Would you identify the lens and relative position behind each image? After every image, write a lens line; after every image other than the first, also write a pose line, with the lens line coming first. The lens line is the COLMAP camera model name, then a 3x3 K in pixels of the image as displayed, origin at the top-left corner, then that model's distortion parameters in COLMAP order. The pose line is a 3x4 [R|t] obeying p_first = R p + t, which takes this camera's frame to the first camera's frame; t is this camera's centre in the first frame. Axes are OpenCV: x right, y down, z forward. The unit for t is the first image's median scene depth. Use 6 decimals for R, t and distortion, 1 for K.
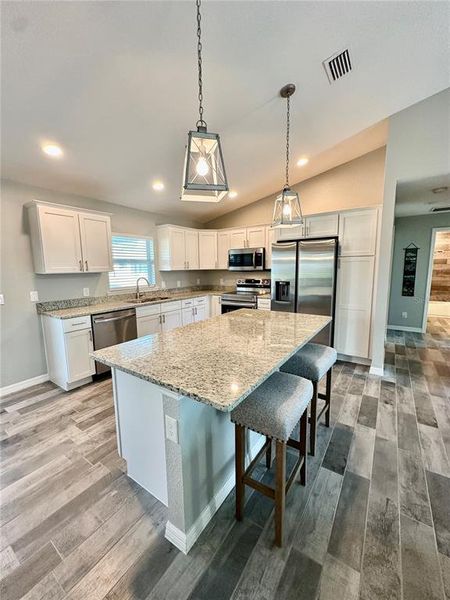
lens RADIAL K [[243.6, 0, 220.9], [0, 243.6, 300.0], [0, 0, 1]] dist [-0.001835, -0.000060]
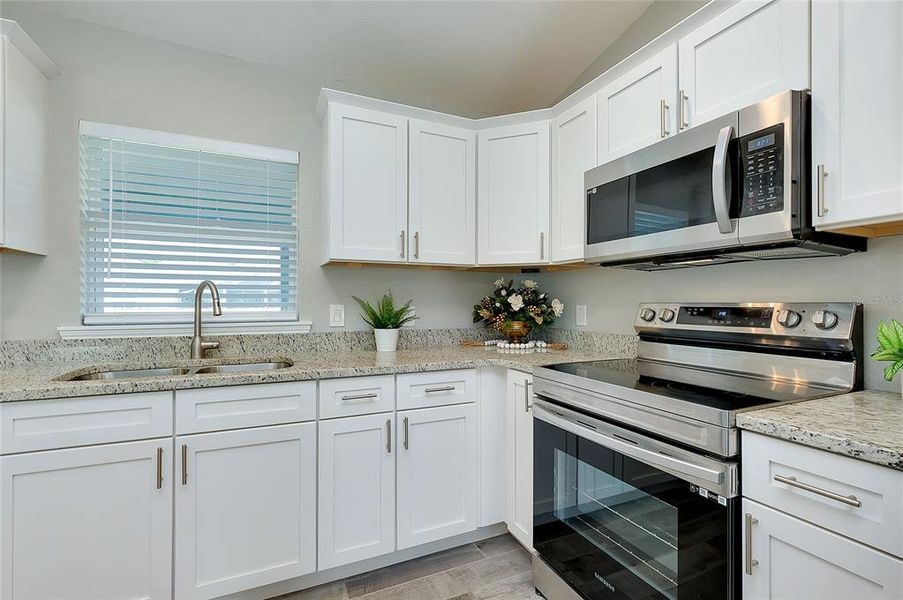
lens RADIAL K [[407.0, 0, 418.3], [0, 407.0, 299.1], [0, 0, 1]] dist [0.000376, -0.000082]
pose [[0.831143, 0.012006, -0.555929, 0.144096], [-0.090146, 0.989451, -0.113406, -0.042937], [0.548702, 0.144371, 0.823458, 0.803102]]
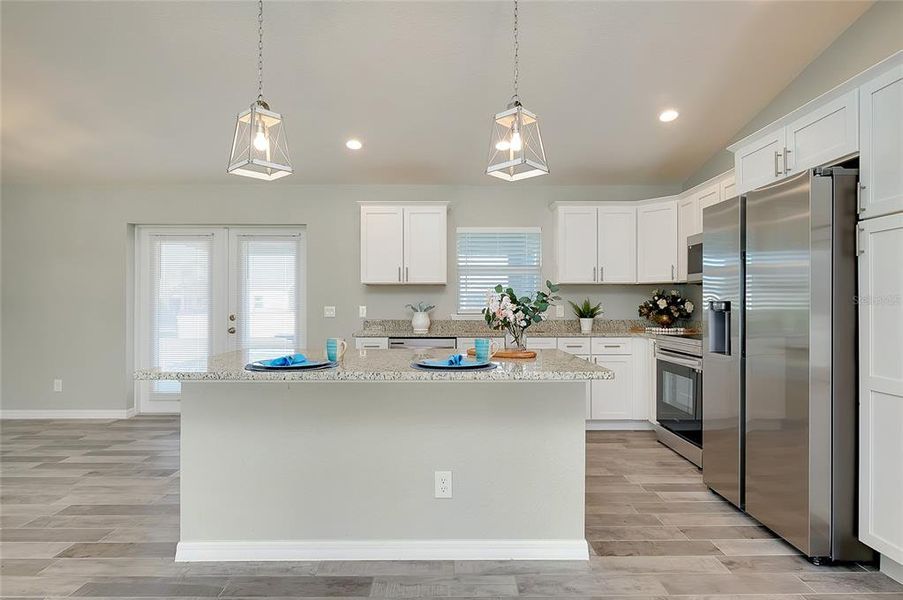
lens RADIAL K [[485.6, 0, 446.9], [0, 485.6, 301.9], [0, 0, 1]] dist [-0.000653, -0.000496]
pose [[0.571208, 0.010252, -0.820741, 0.640387], [-0.119970, 0.990226, -0.071126, 0.030288], [0.811991, 0.139092, 0.566855, 0.223730]]
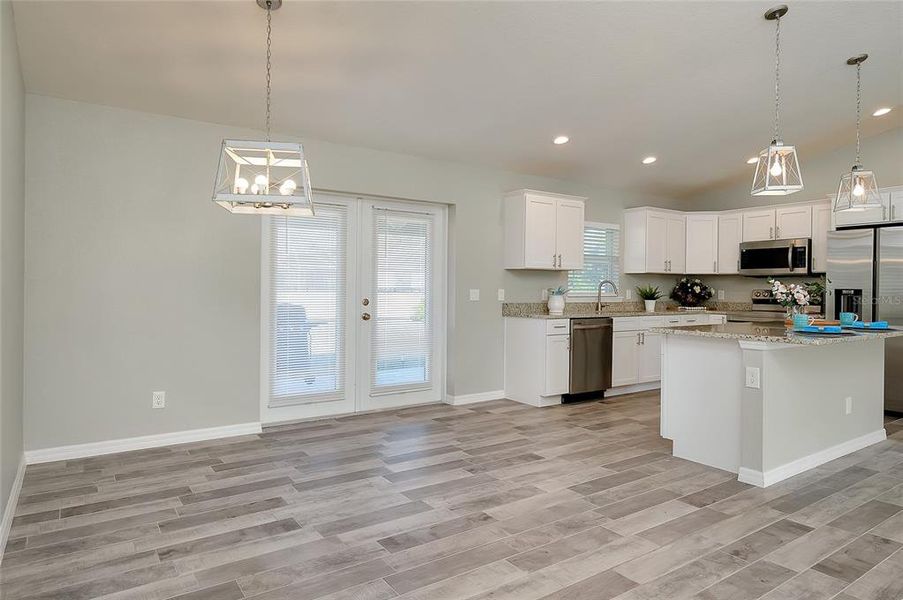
lens RADIAL K [[549.3, 0, 434.0], [0, 549.3, 291.1], [0, 0, 1]] dist [0.000029, -0.005094]
pose [[0.928196, 0.025099, -0.371245, -0.219046], [-0.072765, 0.990703, -0.114951, 0.173197], [0.364908, 0.133710, 0.921392, -0.717715]]
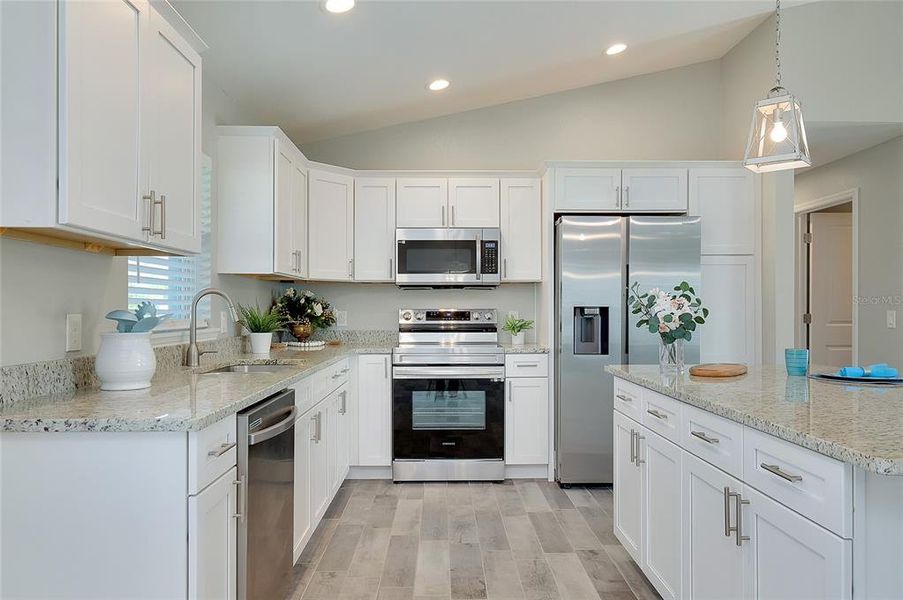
lens RADIAL K [[624.0, 0, 437.2], [0, 624.0, 310.1], [0, 0, 1]] dist [0.004479, 0.001707]
pose [[0.814600, 0.013745, 0.579860, -0.586881], [0.067735, 0.990625, -0.118637, 0.038286], [-0.576054, 0.135918, 0.806032, 0.296201]]
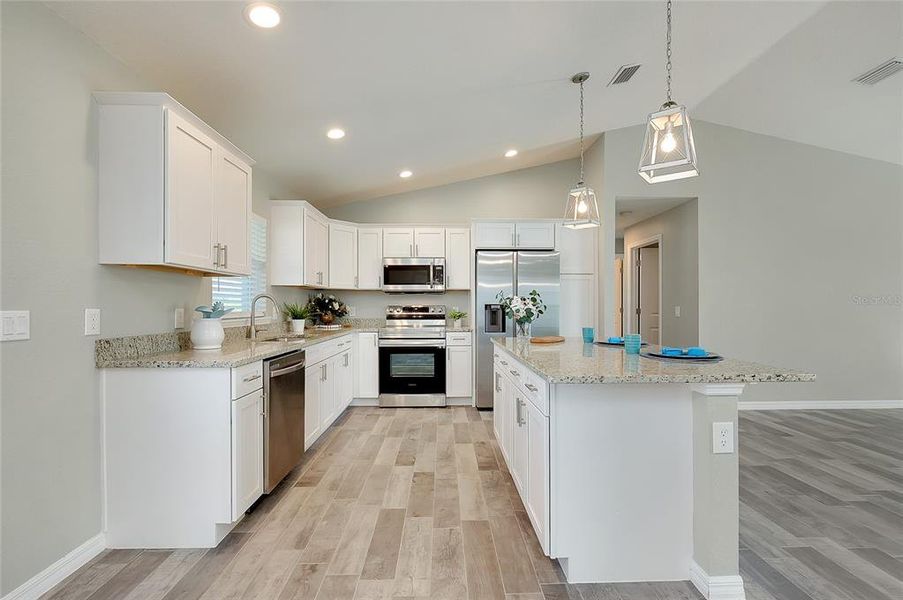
lens RADIAL K [[407.3, 0, 449.8], [0, 407.3, 307.4], [0, 0, 1]] dist [-0.003985, -0.000496]
pose [[0.803144, 0.011924, 0.595666, -0.568389], [0.070445, 0.990886, -0.114818, 0.061321], [-0.591606, 0.134177, 0.794983, 0.129304]]
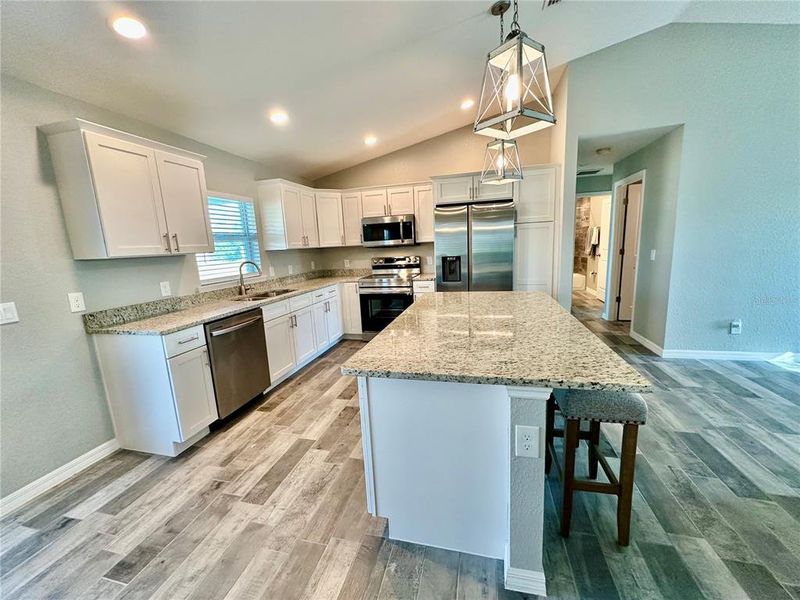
lens RADIAL K [[324.7, 0, 397.1], [0, 324.7, 301.9], [0, 0, 1]] dist [-0.001835, -0.000060]
pose [[0.936330, -0.093684, 0.338393, -0.282358], [0.083362, 0.995505, 0.044946, 0.009108], [-0.341083, -0.013875, 0.939931, 0.068142]]
